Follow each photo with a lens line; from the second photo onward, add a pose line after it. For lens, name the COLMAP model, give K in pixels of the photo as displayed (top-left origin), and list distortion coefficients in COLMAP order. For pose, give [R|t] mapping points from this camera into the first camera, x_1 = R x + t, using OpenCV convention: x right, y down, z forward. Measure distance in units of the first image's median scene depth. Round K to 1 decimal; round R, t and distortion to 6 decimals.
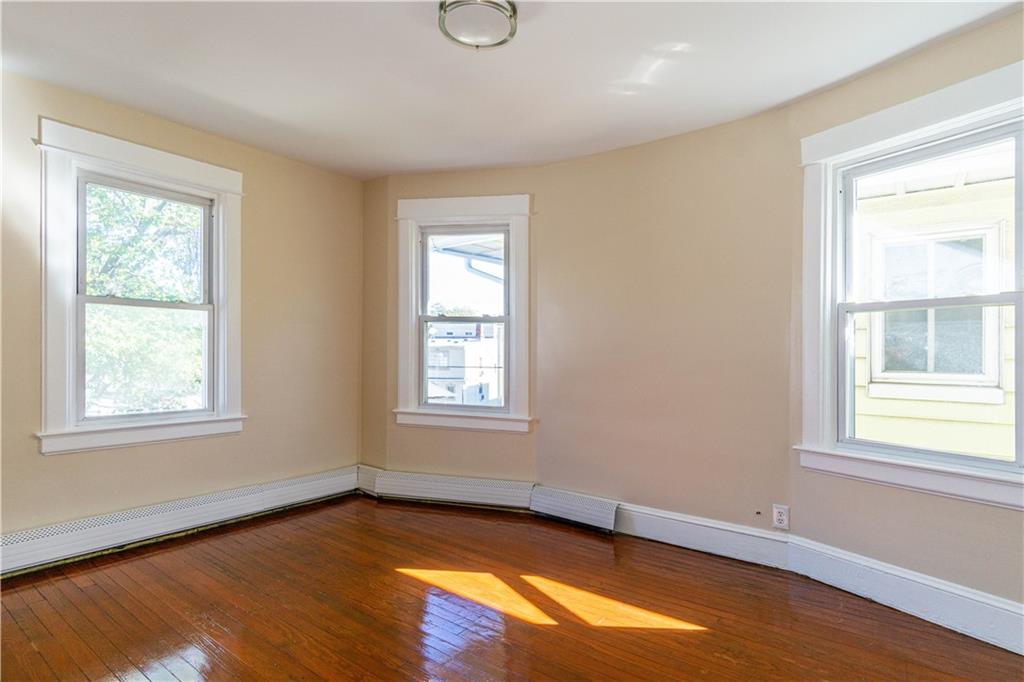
lens RADIAL K [[549.1, 0, 511.0], [0, 549.1, 340.8], [0, 0, 1]] dist [0.000477, -0.000039]
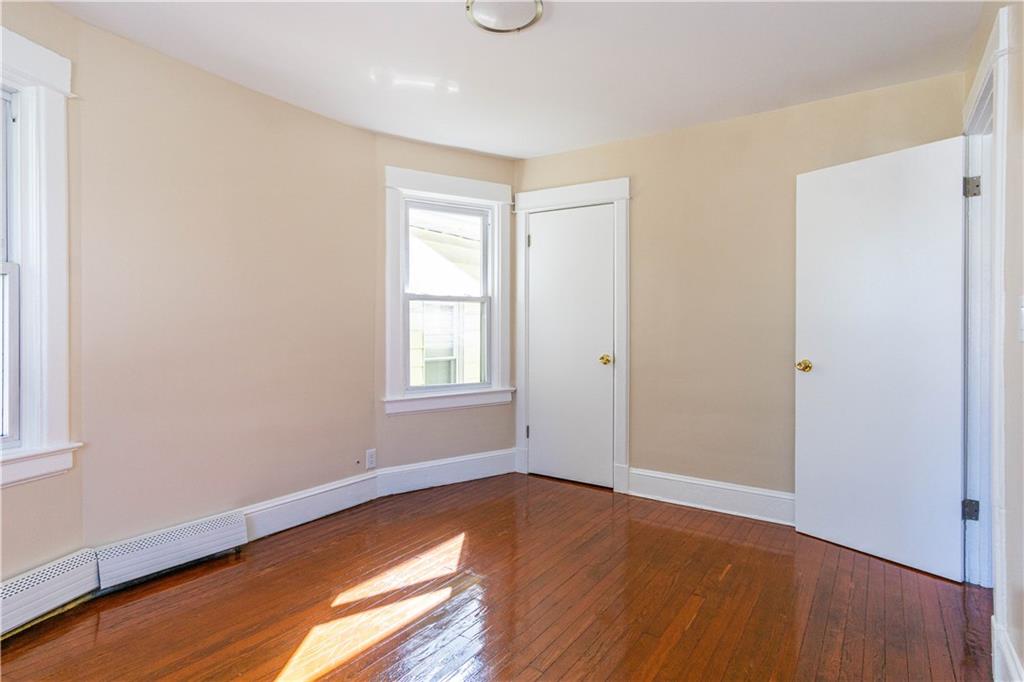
lens RADIAL K [[557.1, 0, 512.9], [0, 557.1, 312.8], [0, 0, 1]] dist [0.036982, -0.000001]
pose [[-0.069385, 0.018709, 0.997415, -0.841606], [-0.017481, 0.999648, -0.019967, 0.006901], [-0.997437, -0.018822, -0.069033, 0.796816]]
